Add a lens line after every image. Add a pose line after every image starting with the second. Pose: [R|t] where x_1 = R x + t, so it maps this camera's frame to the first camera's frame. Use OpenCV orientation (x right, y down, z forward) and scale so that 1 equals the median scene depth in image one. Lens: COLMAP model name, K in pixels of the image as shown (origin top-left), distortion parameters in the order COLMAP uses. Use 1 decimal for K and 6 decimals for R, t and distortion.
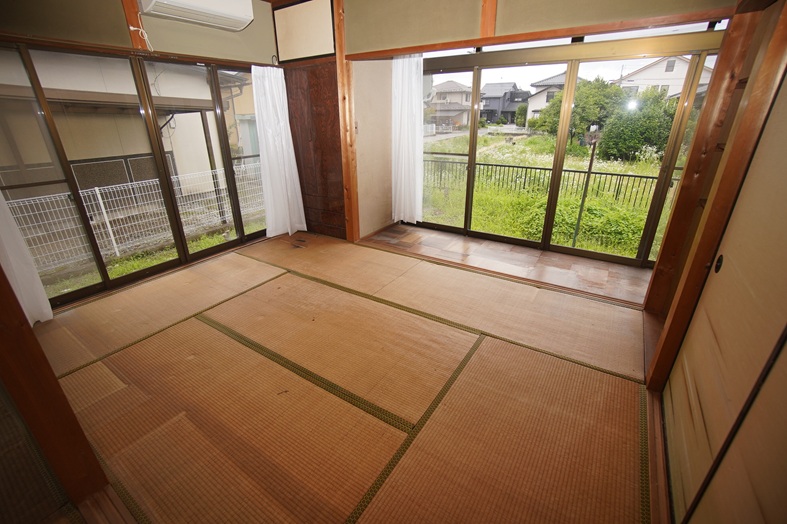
lens RADIAL K [[344.6, 0, 388.6], [0, 344.6, 264.0], [0, 0, 1]] dist [-0.027571, 0.000803]
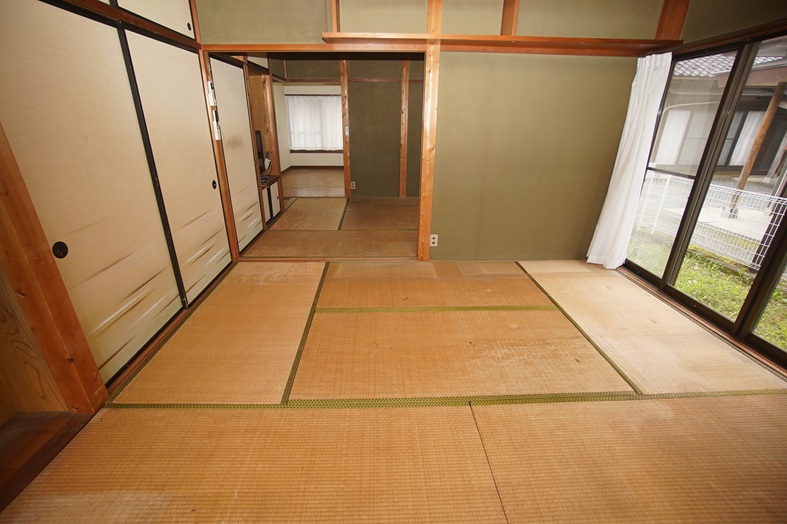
lens RADIAL K [[344.6, 0, 389.6], [0, 344.6, 261.4], [0, 0, 1]] dist [-0.027571, 0.000803]
pose [[-0.810176, 0.238040, -0.535679, 0.276238], [-0.228906, 0.712806, 0.662955, -0.385151], [0.539646, 0.659730, -0.523010, 0.867680]]
